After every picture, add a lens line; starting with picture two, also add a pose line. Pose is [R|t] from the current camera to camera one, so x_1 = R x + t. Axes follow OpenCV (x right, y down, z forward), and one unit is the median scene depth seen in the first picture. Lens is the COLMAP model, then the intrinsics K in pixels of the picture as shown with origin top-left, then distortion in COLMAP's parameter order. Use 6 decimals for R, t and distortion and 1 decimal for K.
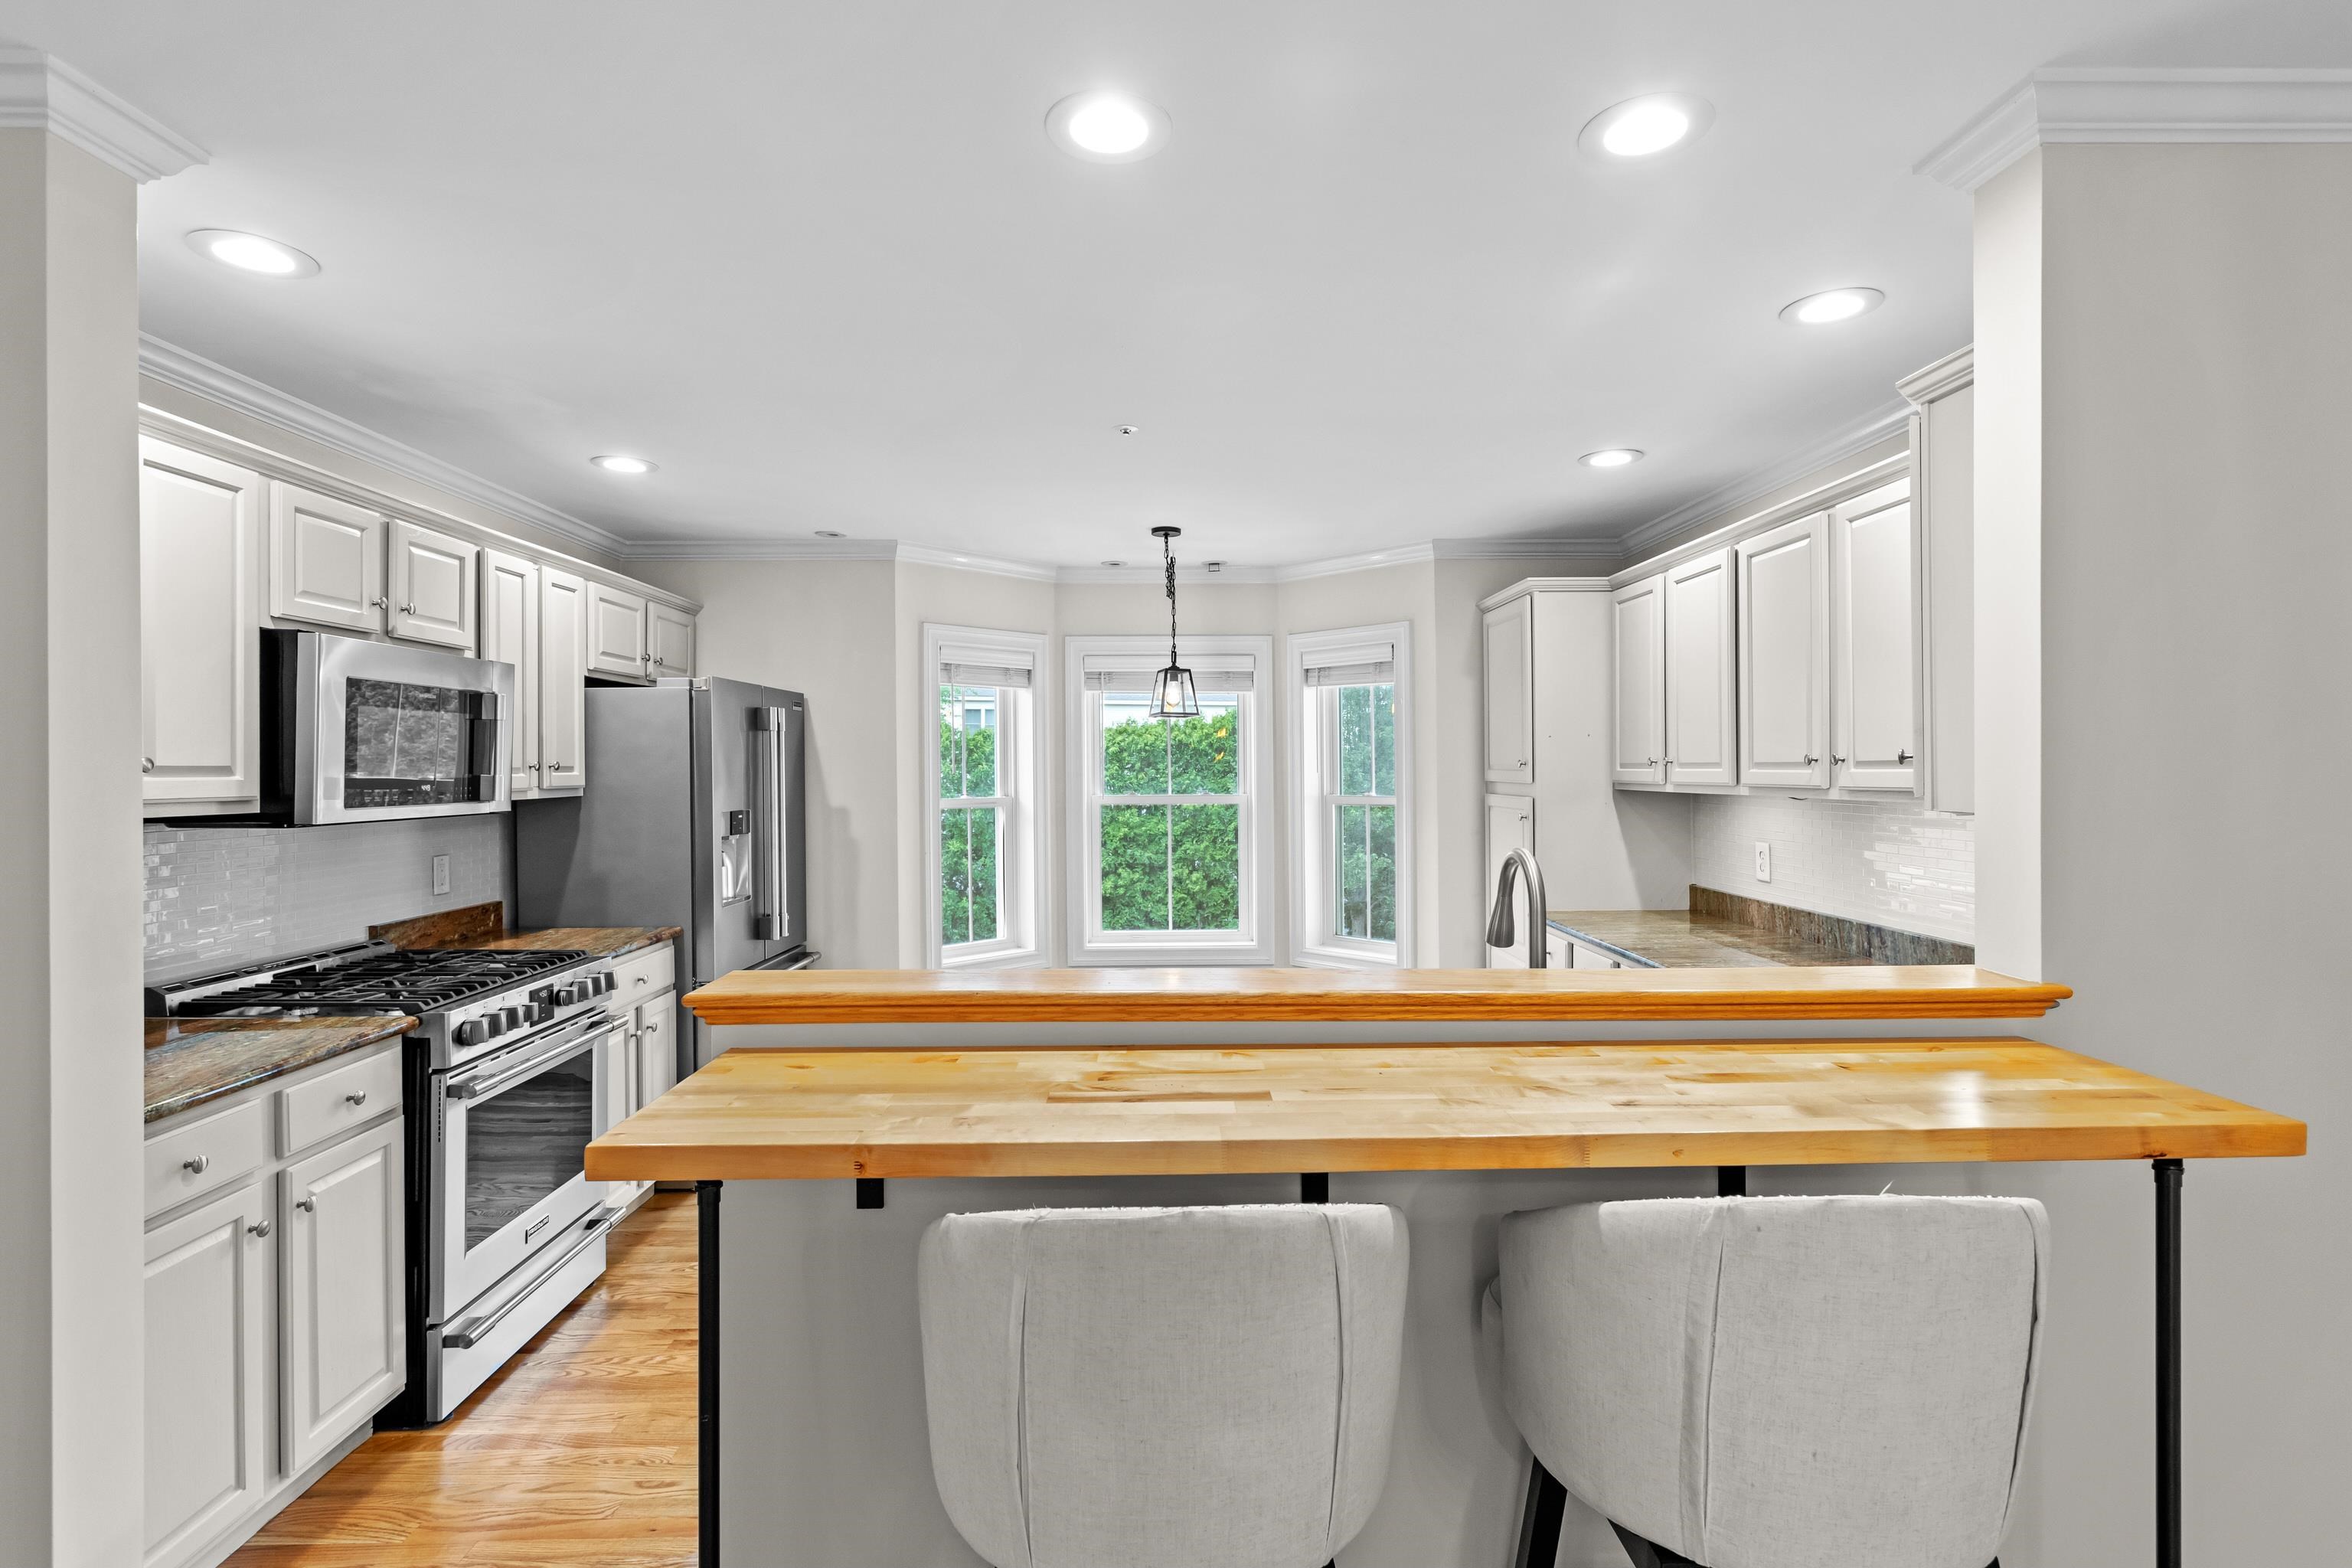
lens RADIAL K [[1125.0, 0, 1182.2], [0, 1125.0, 772.6], [0, 0, 1]] dist [0.002297, 0.000843]
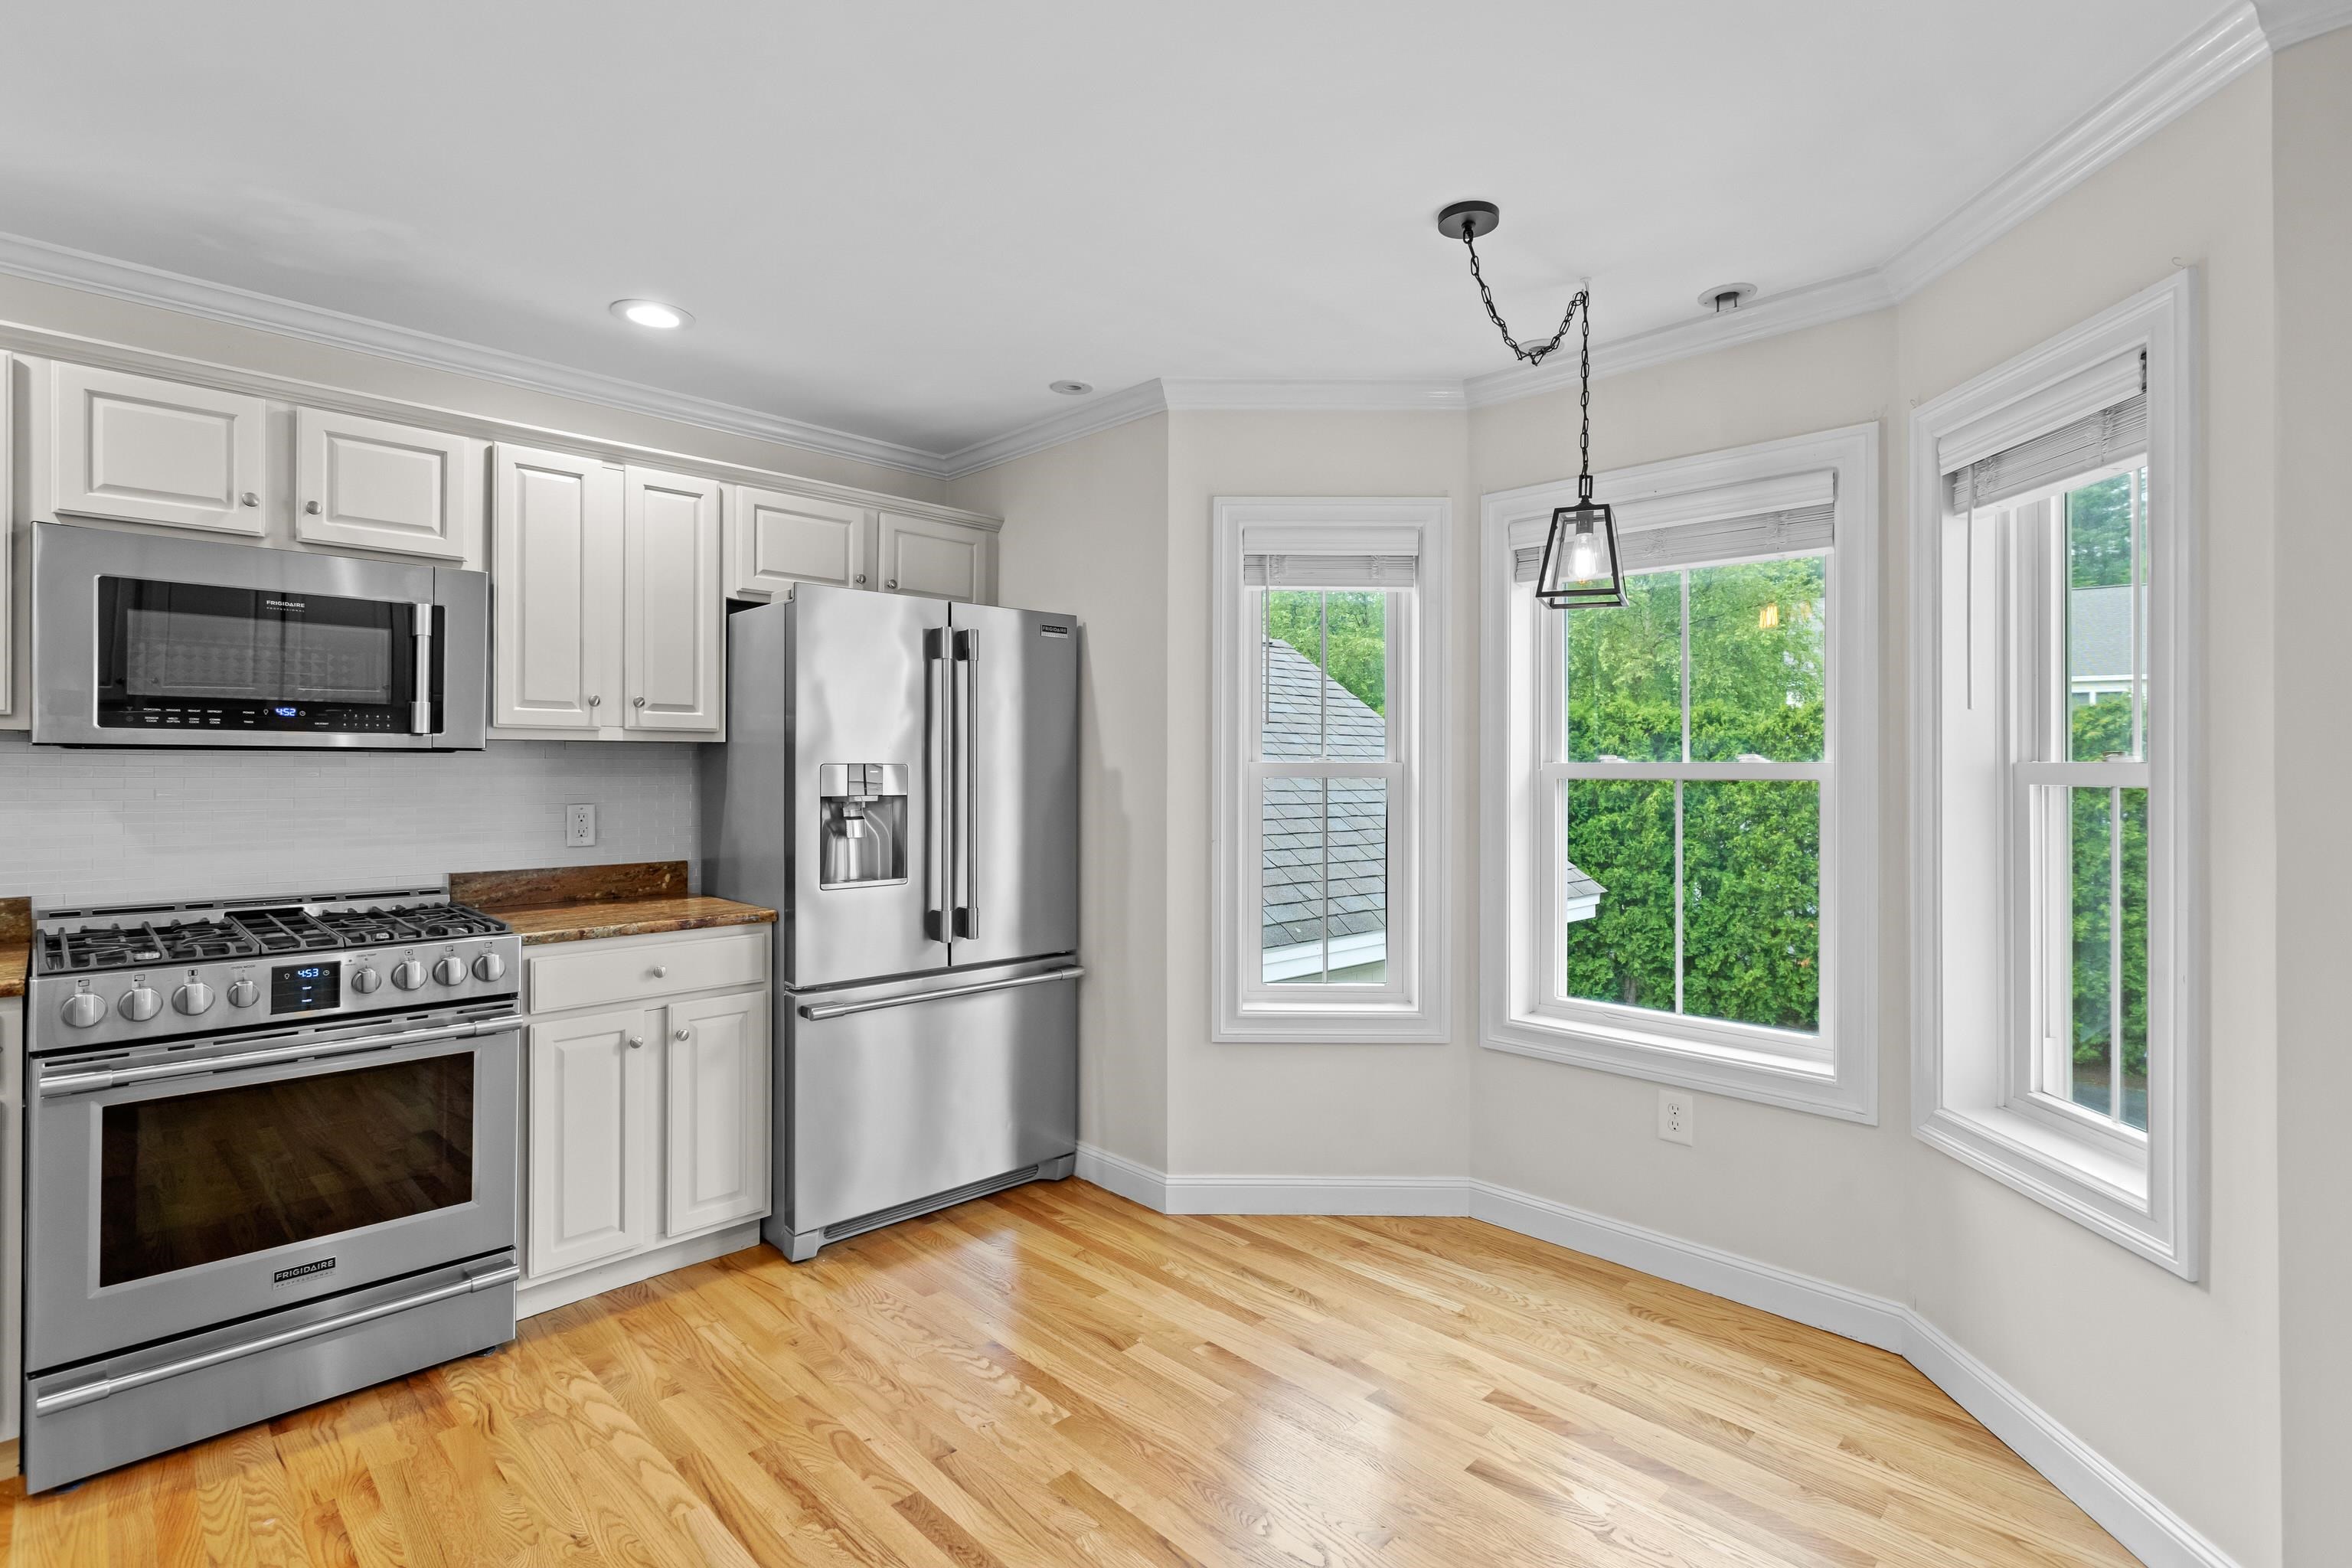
lens RADIAL K [[1114.8, 0, 1182.9], [0, 1114.8, 768.8], [0, 0, 1]] dist [0.003938, 0.000894]
pose [[0.693841, 0.008468, -0.720079, 0.307032], [-0.010412, 0.999944, 0.001726, 0.036038], [0.720053, 0.006300, 0.693890, 0.677894]]
